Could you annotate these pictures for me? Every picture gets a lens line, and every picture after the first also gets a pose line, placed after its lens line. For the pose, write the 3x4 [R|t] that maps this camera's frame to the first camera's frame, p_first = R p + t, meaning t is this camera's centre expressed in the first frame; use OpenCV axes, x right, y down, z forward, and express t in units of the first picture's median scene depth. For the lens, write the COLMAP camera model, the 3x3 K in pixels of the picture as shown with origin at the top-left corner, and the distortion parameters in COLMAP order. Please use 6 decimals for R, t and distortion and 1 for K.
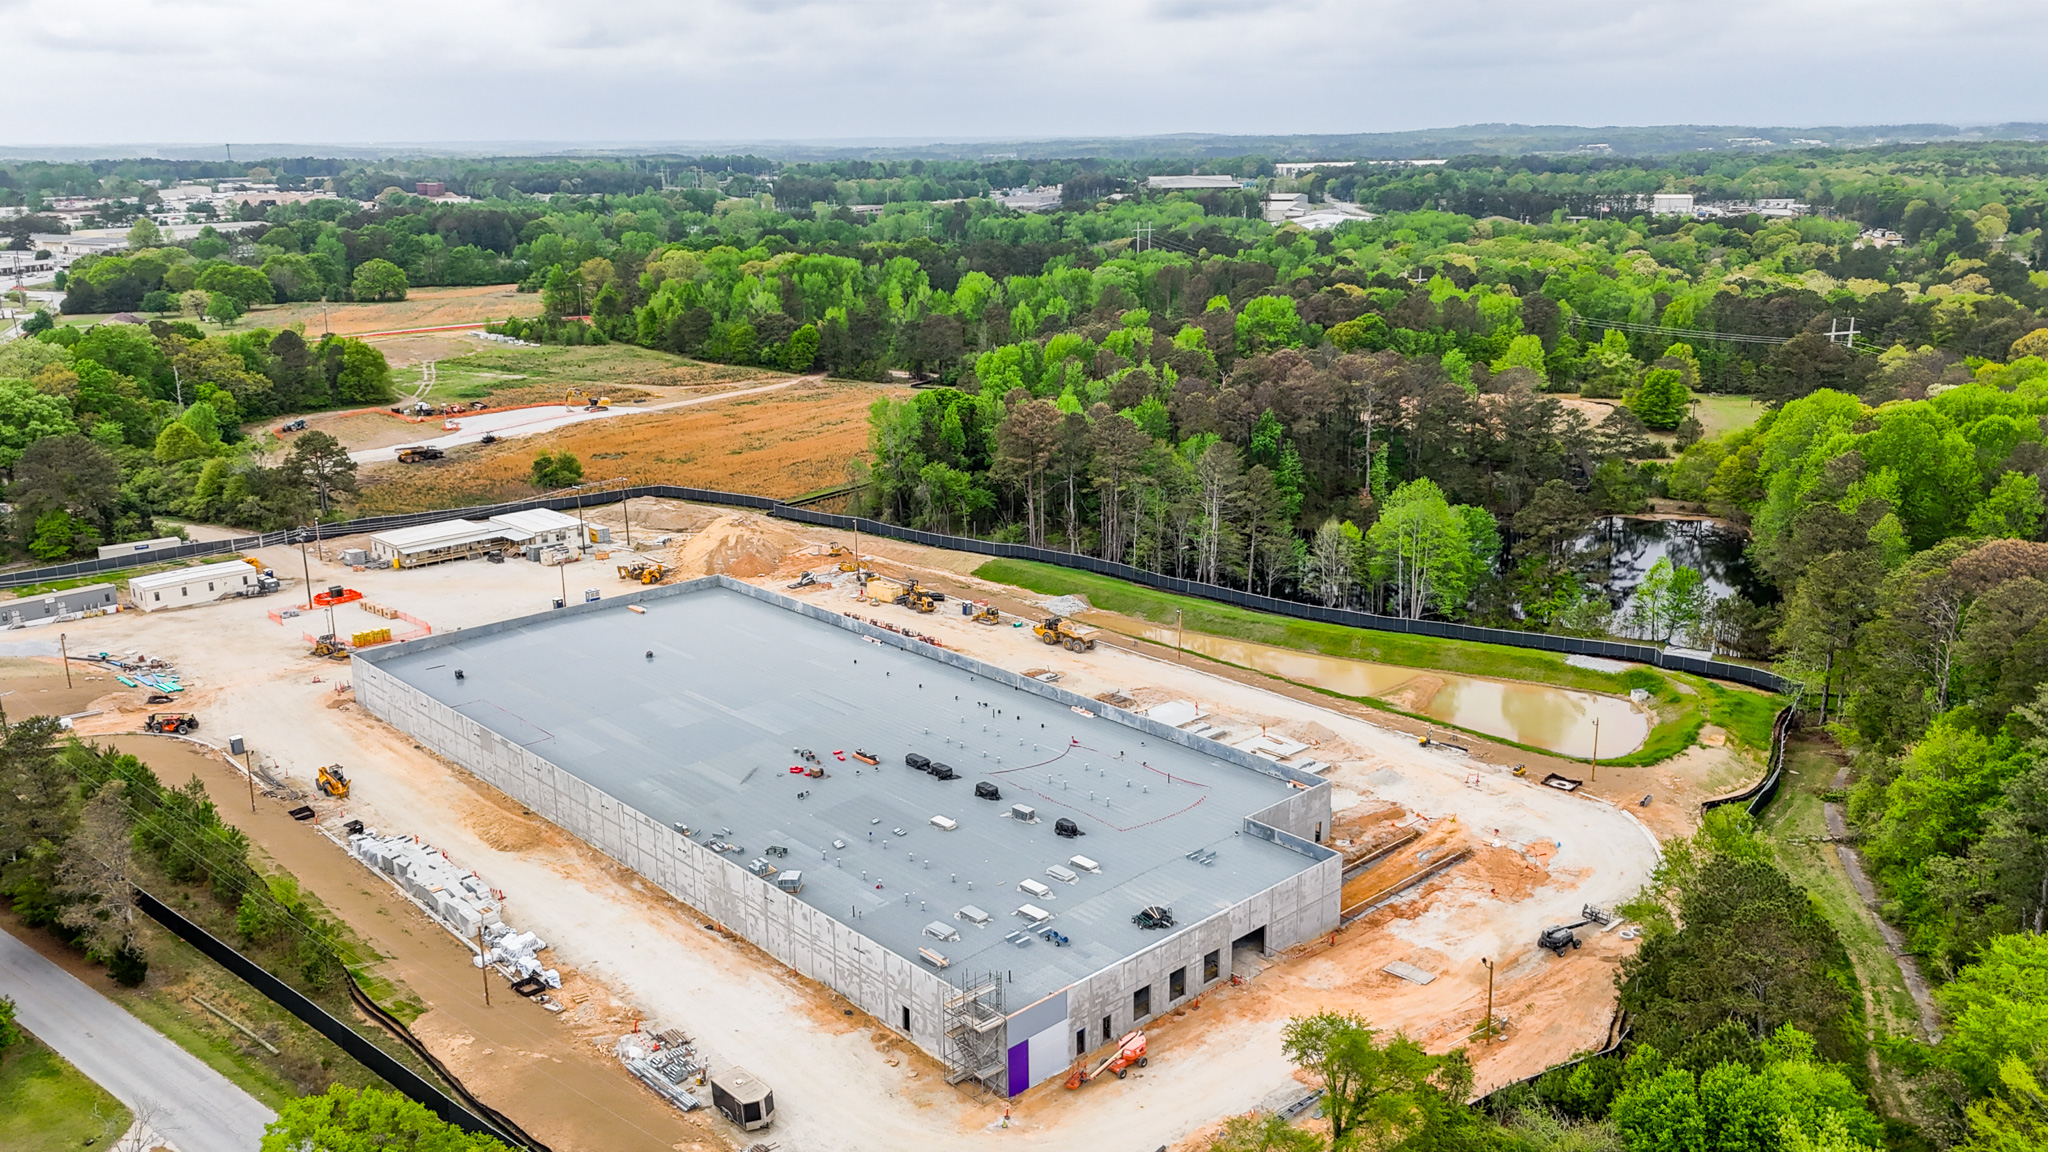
lens RADIAL K [[1613.6, 0, 1029.0], [0, 1613.6, 574.1], [0, 0, 1]] dist [0.068517, -0.059551]
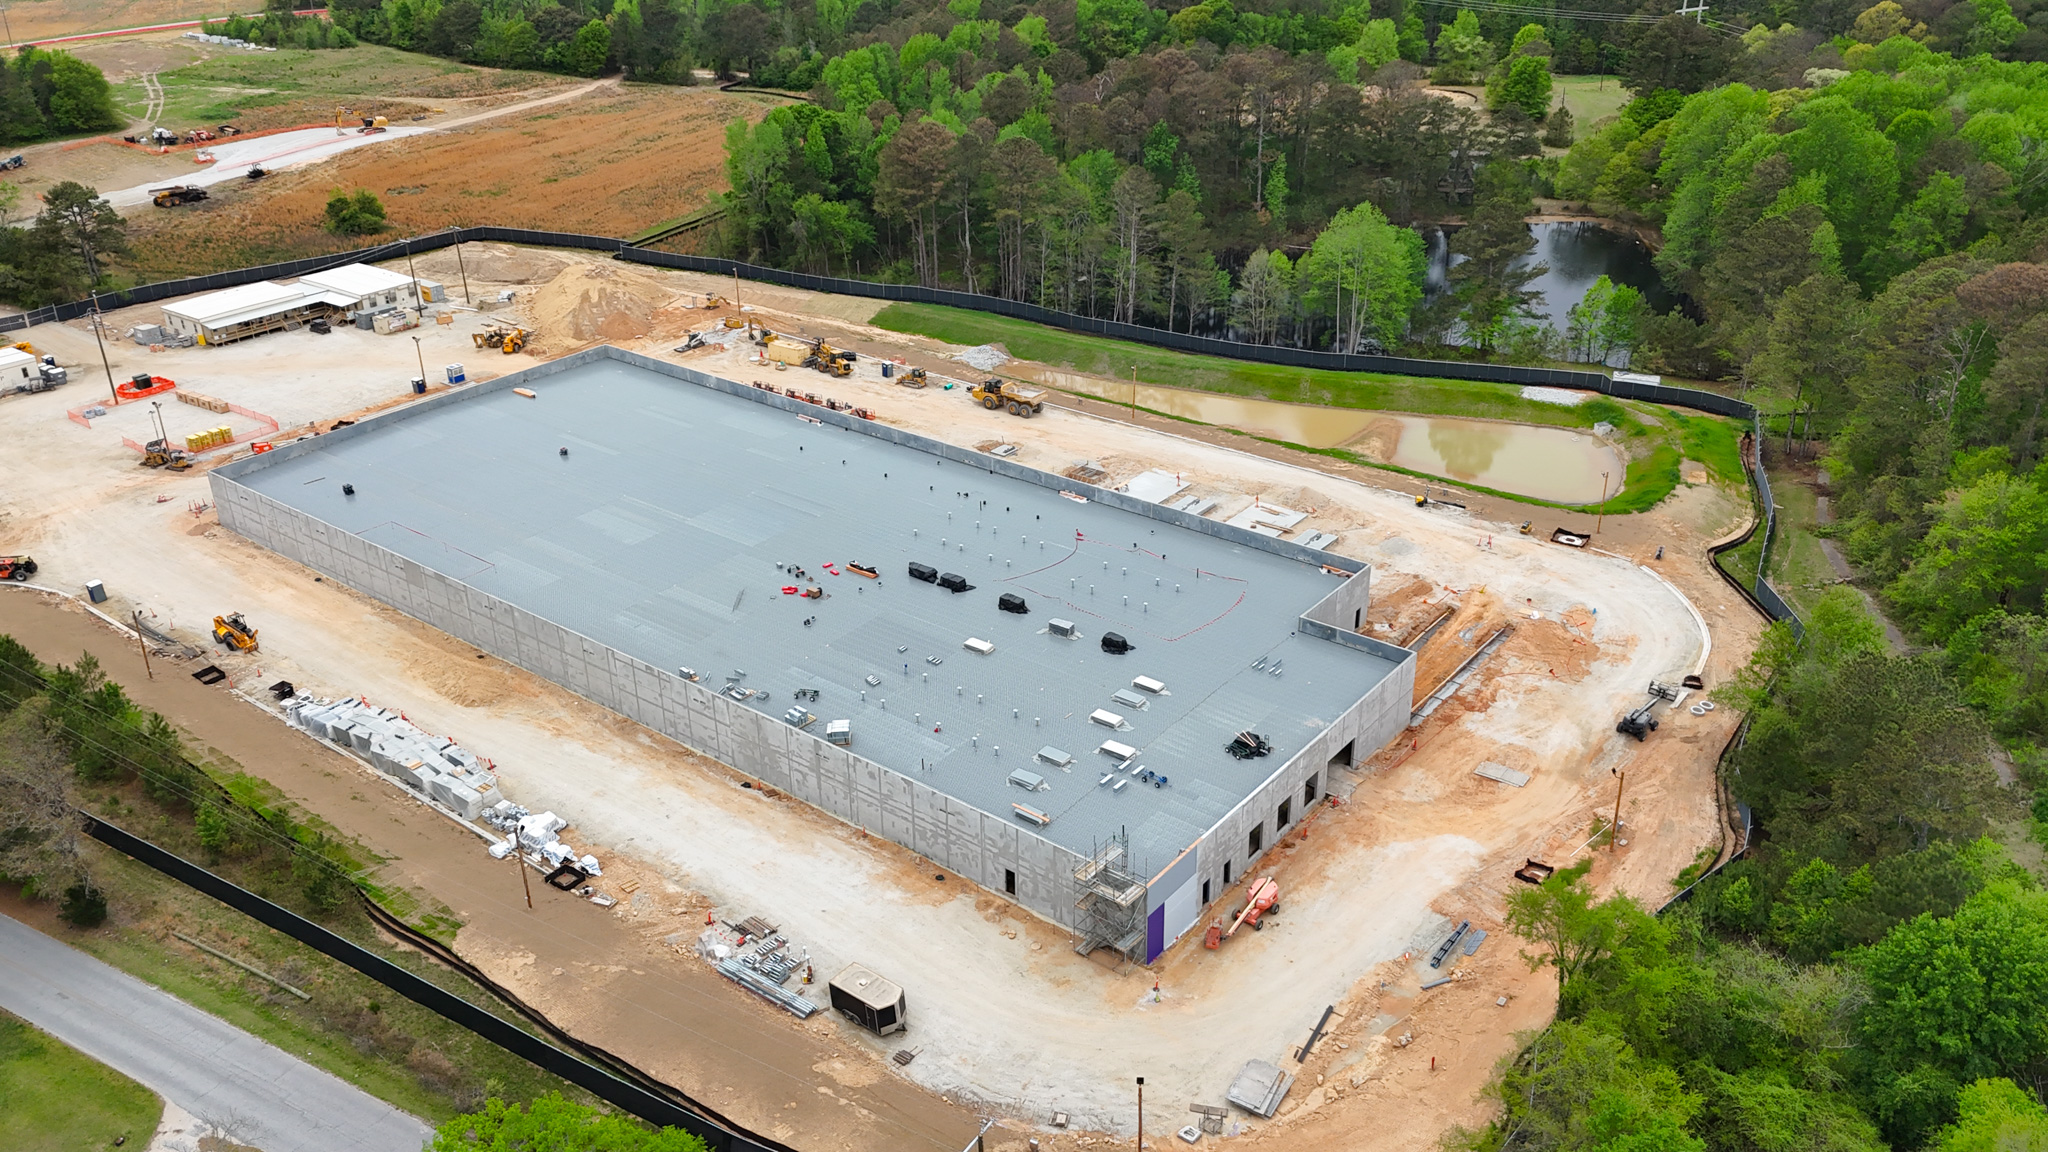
lens RADIAL K [[1613.6, 0, 1025.2], [0, 1613.6, 568.8], [0, 0, 1]] dist [0.068517, -0.059551]
pose [[0.987659, -0.070656, 0.139779, -0.083589], [0.042924, 0.980400, 0.192283, -0.034689], [-0.150625, -0.183910, 0.971334, 0.064872]]
